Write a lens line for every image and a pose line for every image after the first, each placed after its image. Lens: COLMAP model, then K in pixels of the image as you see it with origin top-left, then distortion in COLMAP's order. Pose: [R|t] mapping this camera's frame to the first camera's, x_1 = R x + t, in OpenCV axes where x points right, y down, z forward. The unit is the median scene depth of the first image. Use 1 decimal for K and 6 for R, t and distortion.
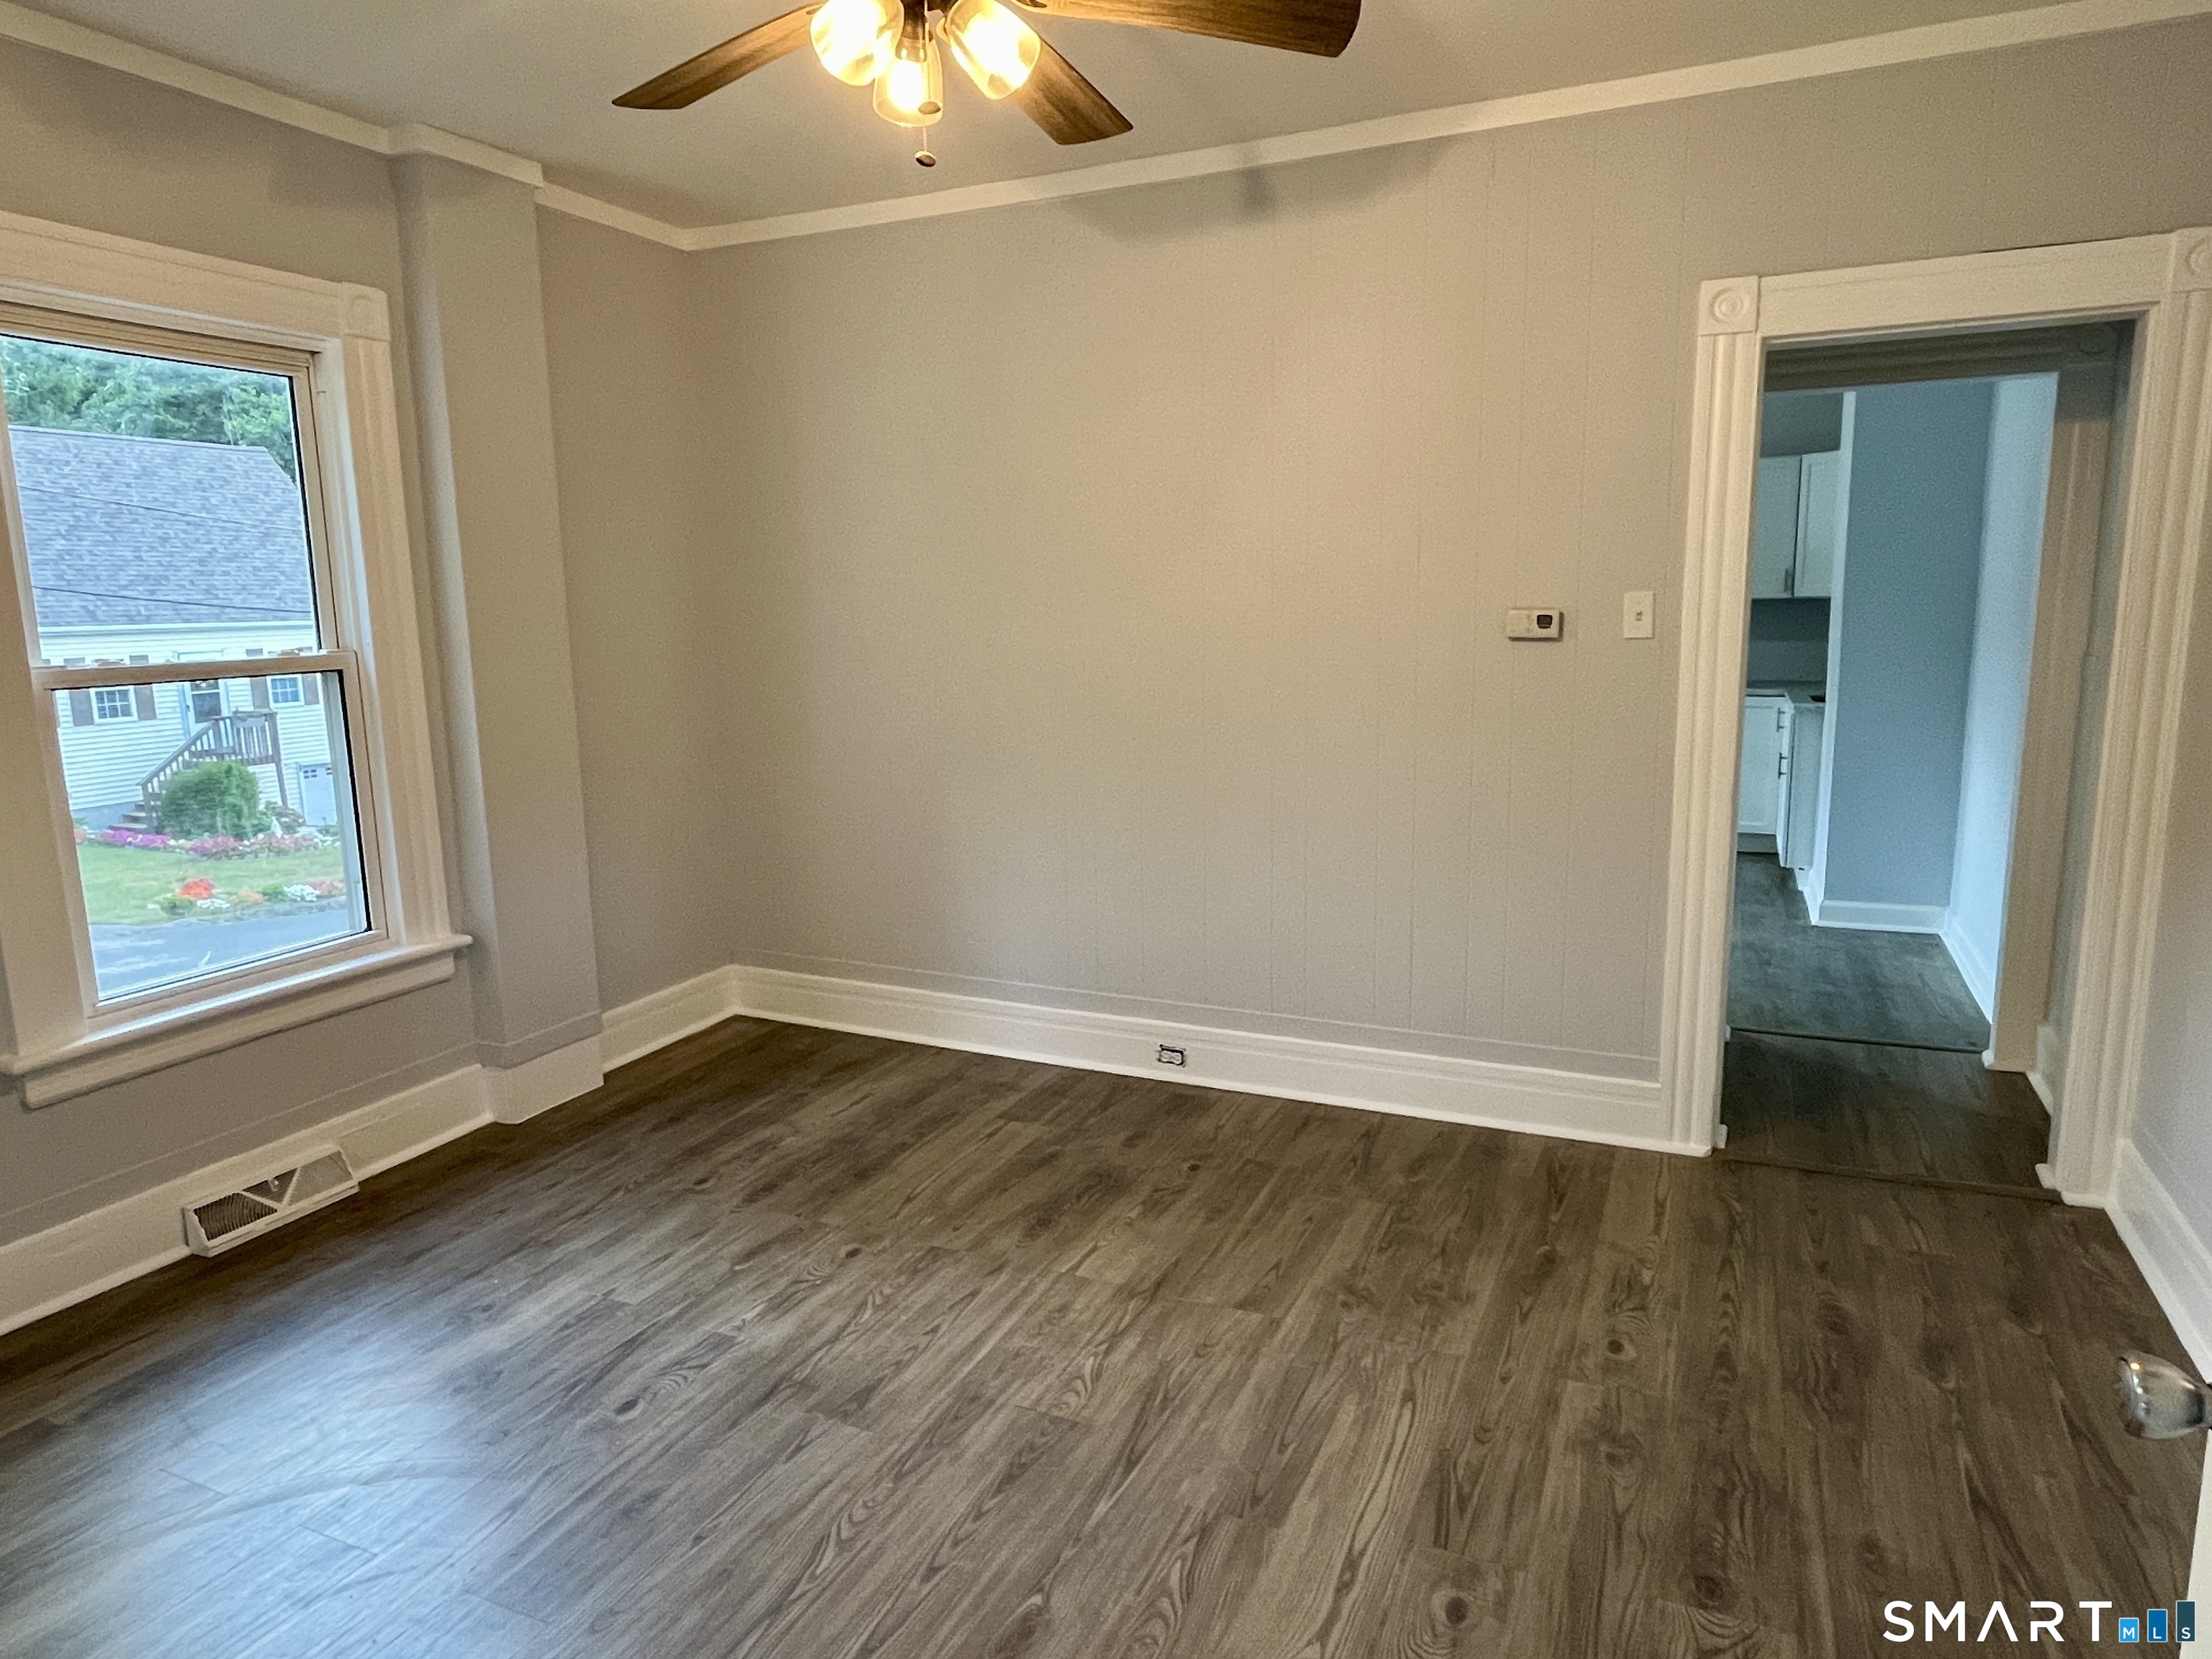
lens RADIAL K [[1373.5, 0, 1106.0], [0, 1373.5, 829.5], [0, 0, 1]] dist [-0.004390, -0.003278]
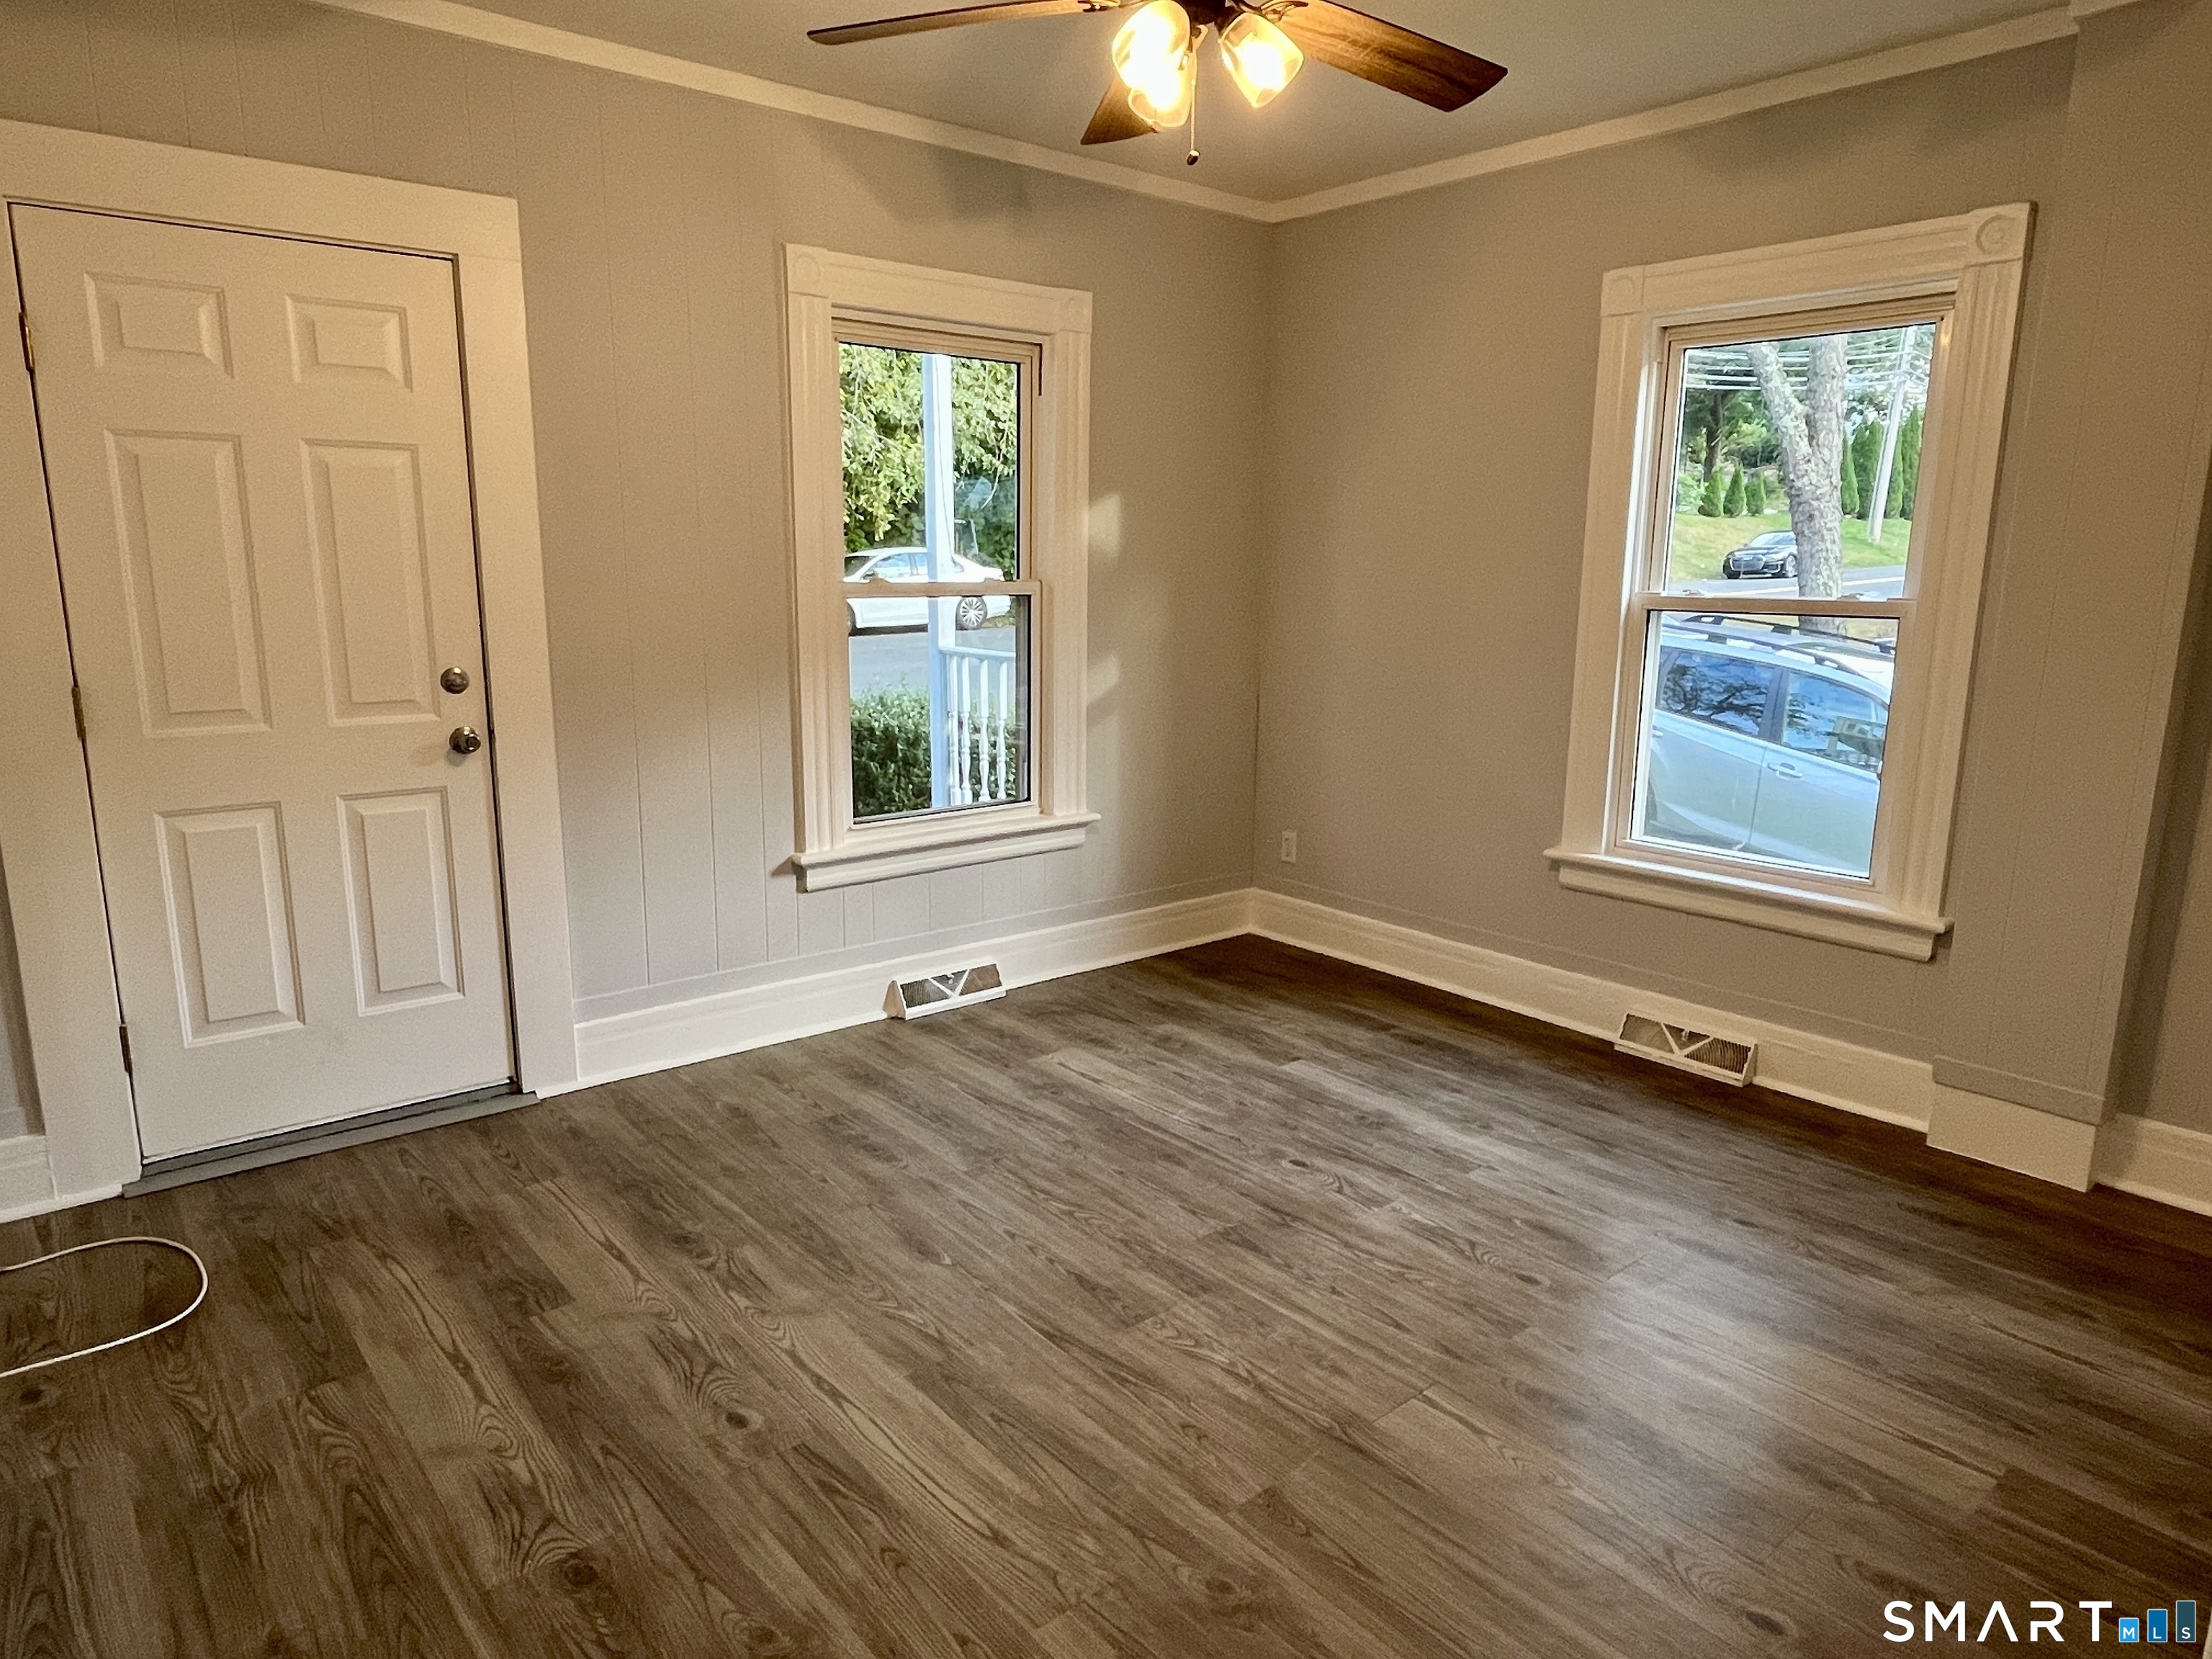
lens RADIAL K [[1373.5, 0, 1106.0], [0, 1373.5, 829.5], [0, 0, 1]] dist [-0.004390, -0.003278]
pose [[-0.433971, 0.194406, -0.879702, 0.843538], [-0.152018, 0.946639, 0.284192, -0.233632], [0.888009, 0.257062, -0.381260, 1.278358]]
